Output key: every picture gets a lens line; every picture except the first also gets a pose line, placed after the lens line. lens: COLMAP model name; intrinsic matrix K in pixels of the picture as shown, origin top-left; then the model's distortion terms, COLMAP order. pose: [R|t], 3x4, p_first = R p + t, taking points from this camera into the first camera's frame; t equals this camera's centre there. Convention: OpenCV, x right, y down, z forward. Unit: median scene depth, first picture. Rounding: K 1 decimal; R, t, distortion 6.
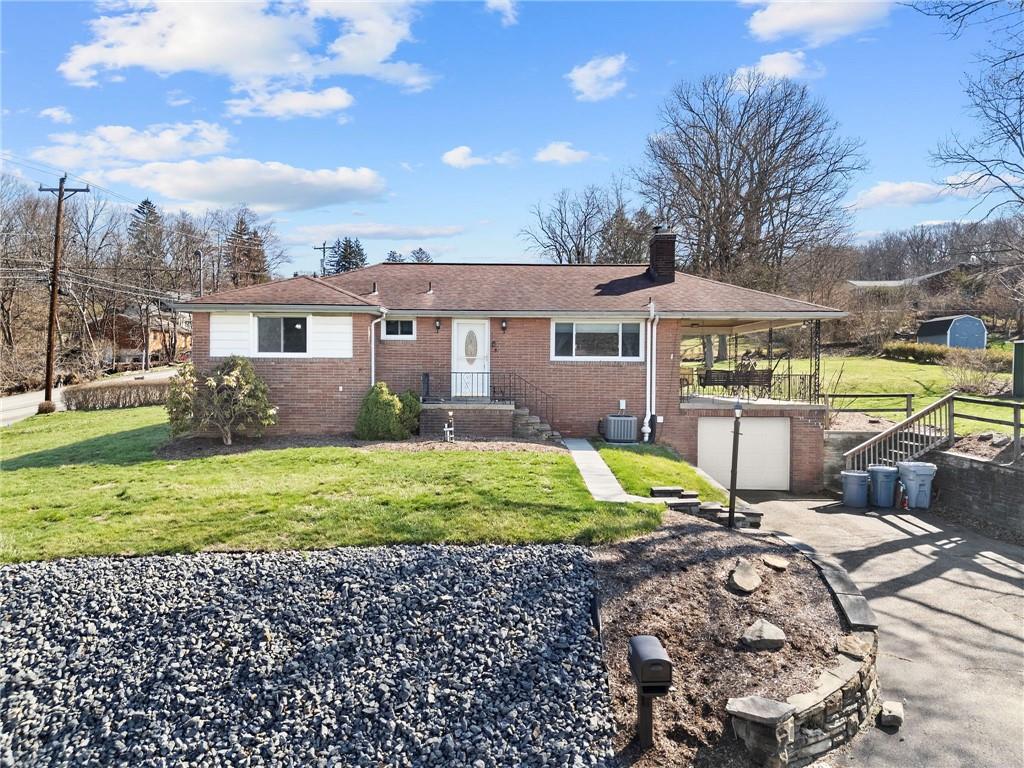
lens RADIAL K [[757.9, 0, 509.6], [0, 757.9, 381.0], [0, 0, 1]] dist [0.041261, -0.006124]
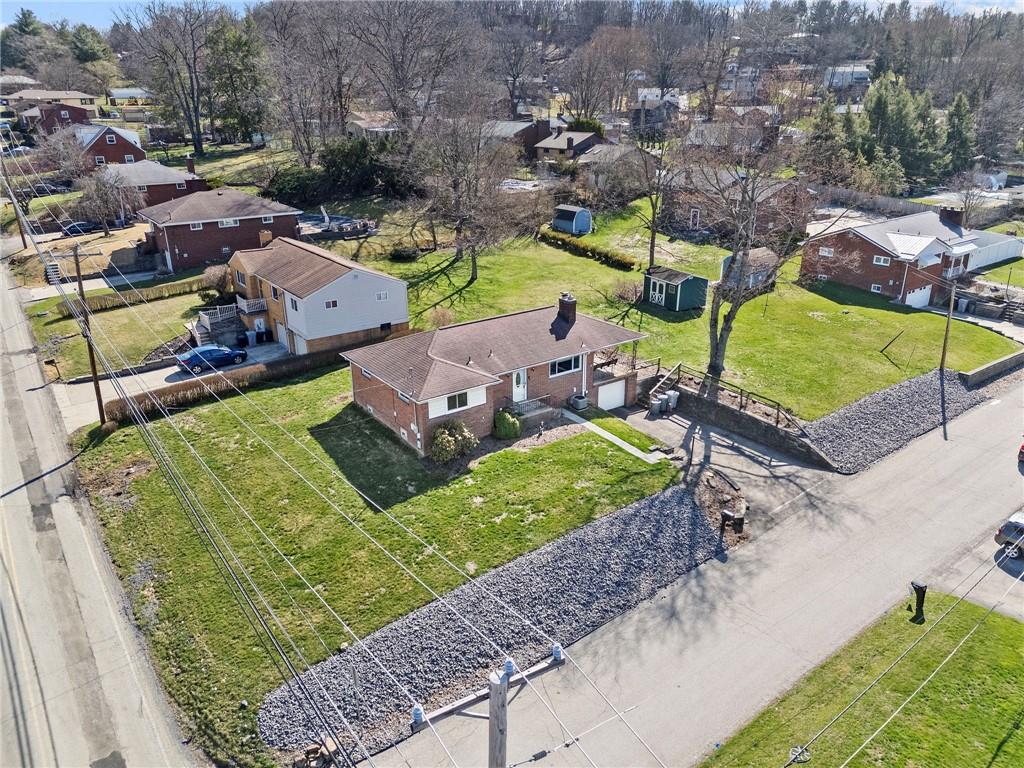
lens RADIAL K [[757.9, 0, 515.9], [0, 757.9, 386.2], [0, 0, 1]] dist [0.041261, -0.006124]
pose [[0.795819, -0.225310, 0.562056, -1.257521], [0.015312, 0.935390, 0.353286, -0.780139], [-0.605340, -0.272546, 0.747852, -0.583675]]
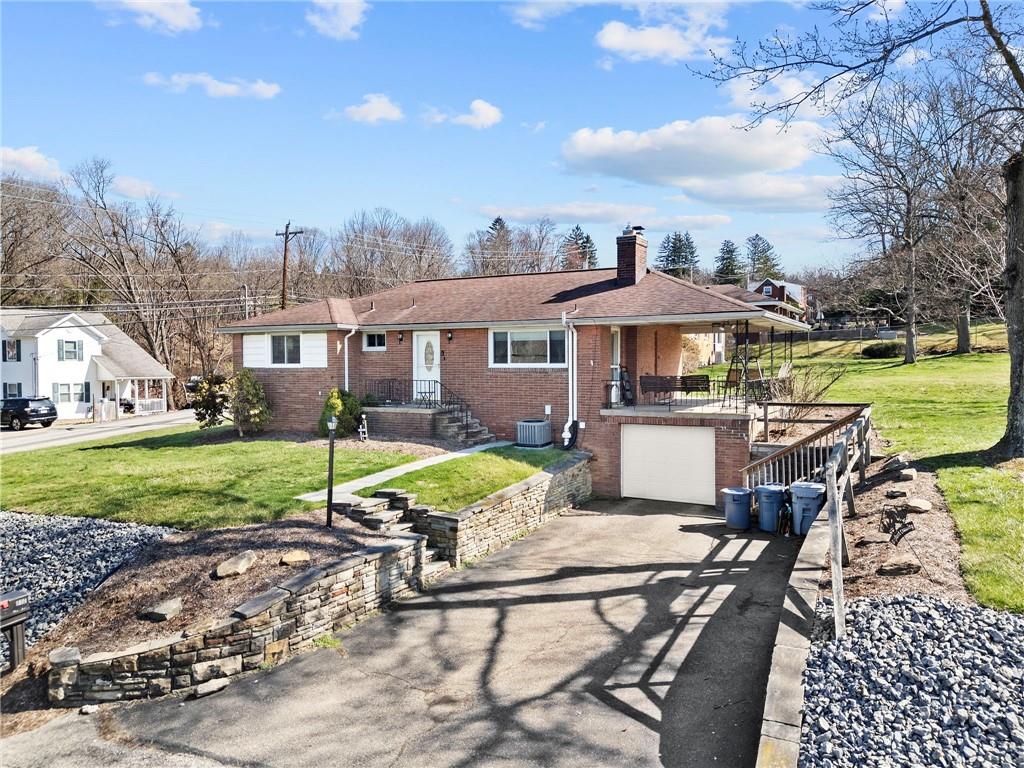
lens RADIAL K [[757.9, 0, 515.3], [0, 757.9, 379.5], [0, 0, 1]] dist [0.041261, -0.006124]
pose [[0.884303, -0.001408, -0.466911, 0.587924], [0.005670, 0.999954, 0.007724, -0.018428], [0.466879, -0.009478, 0.884271, 0.072710]]
